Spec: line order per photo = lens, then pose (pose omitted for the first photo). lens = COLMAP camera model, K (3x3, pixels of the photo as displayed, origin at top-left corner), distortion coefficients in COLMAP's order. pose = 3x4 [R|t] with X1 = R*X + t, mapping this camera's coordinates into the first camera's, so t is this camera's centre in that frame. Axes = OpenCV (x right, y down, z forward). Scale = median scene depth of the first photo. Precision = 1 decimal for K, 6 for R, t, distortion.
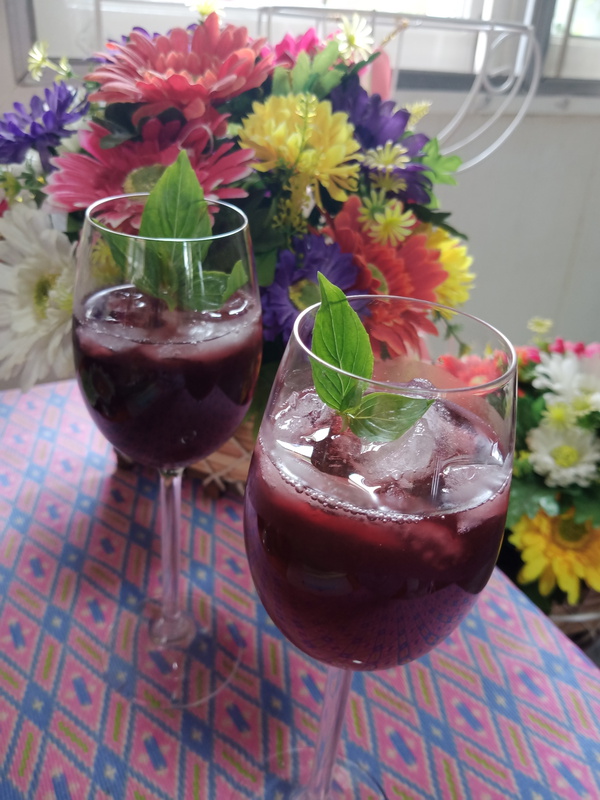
lens RADIAL K [[656.7, 0, 300.0], [0, 656.7, 400.0], [0, 0, 1]] dist [-0.093695, -0.003721]
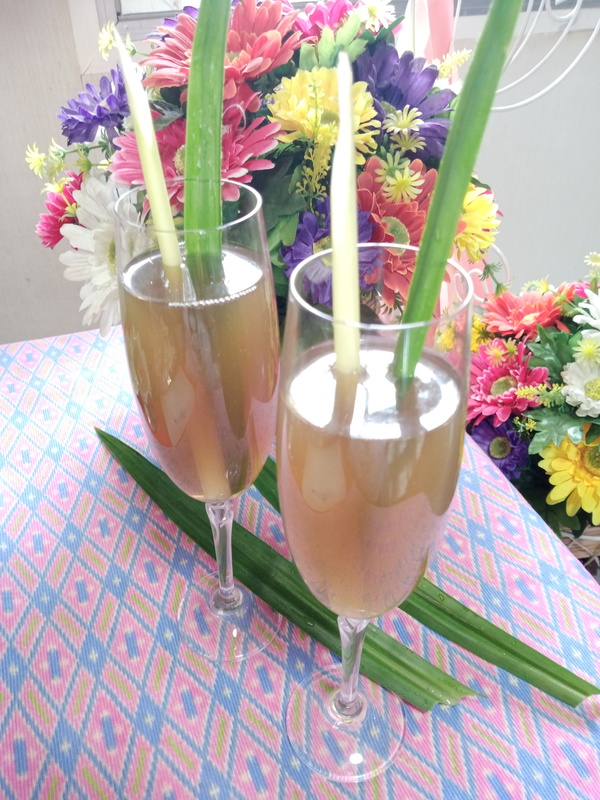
lens RADIAL K [[643.7, 0, 300.0], [0, 643.7, 400.0], [0, 0, 1]] dist [-0.079523, 0.005097]
pose [[0.986226, 0.013777, -0.164832, 0.147633], [0.005941, 0.992932, 0.118536, -0.030860], [0.165300, -0.117882, 0.979173, -0.147933]]
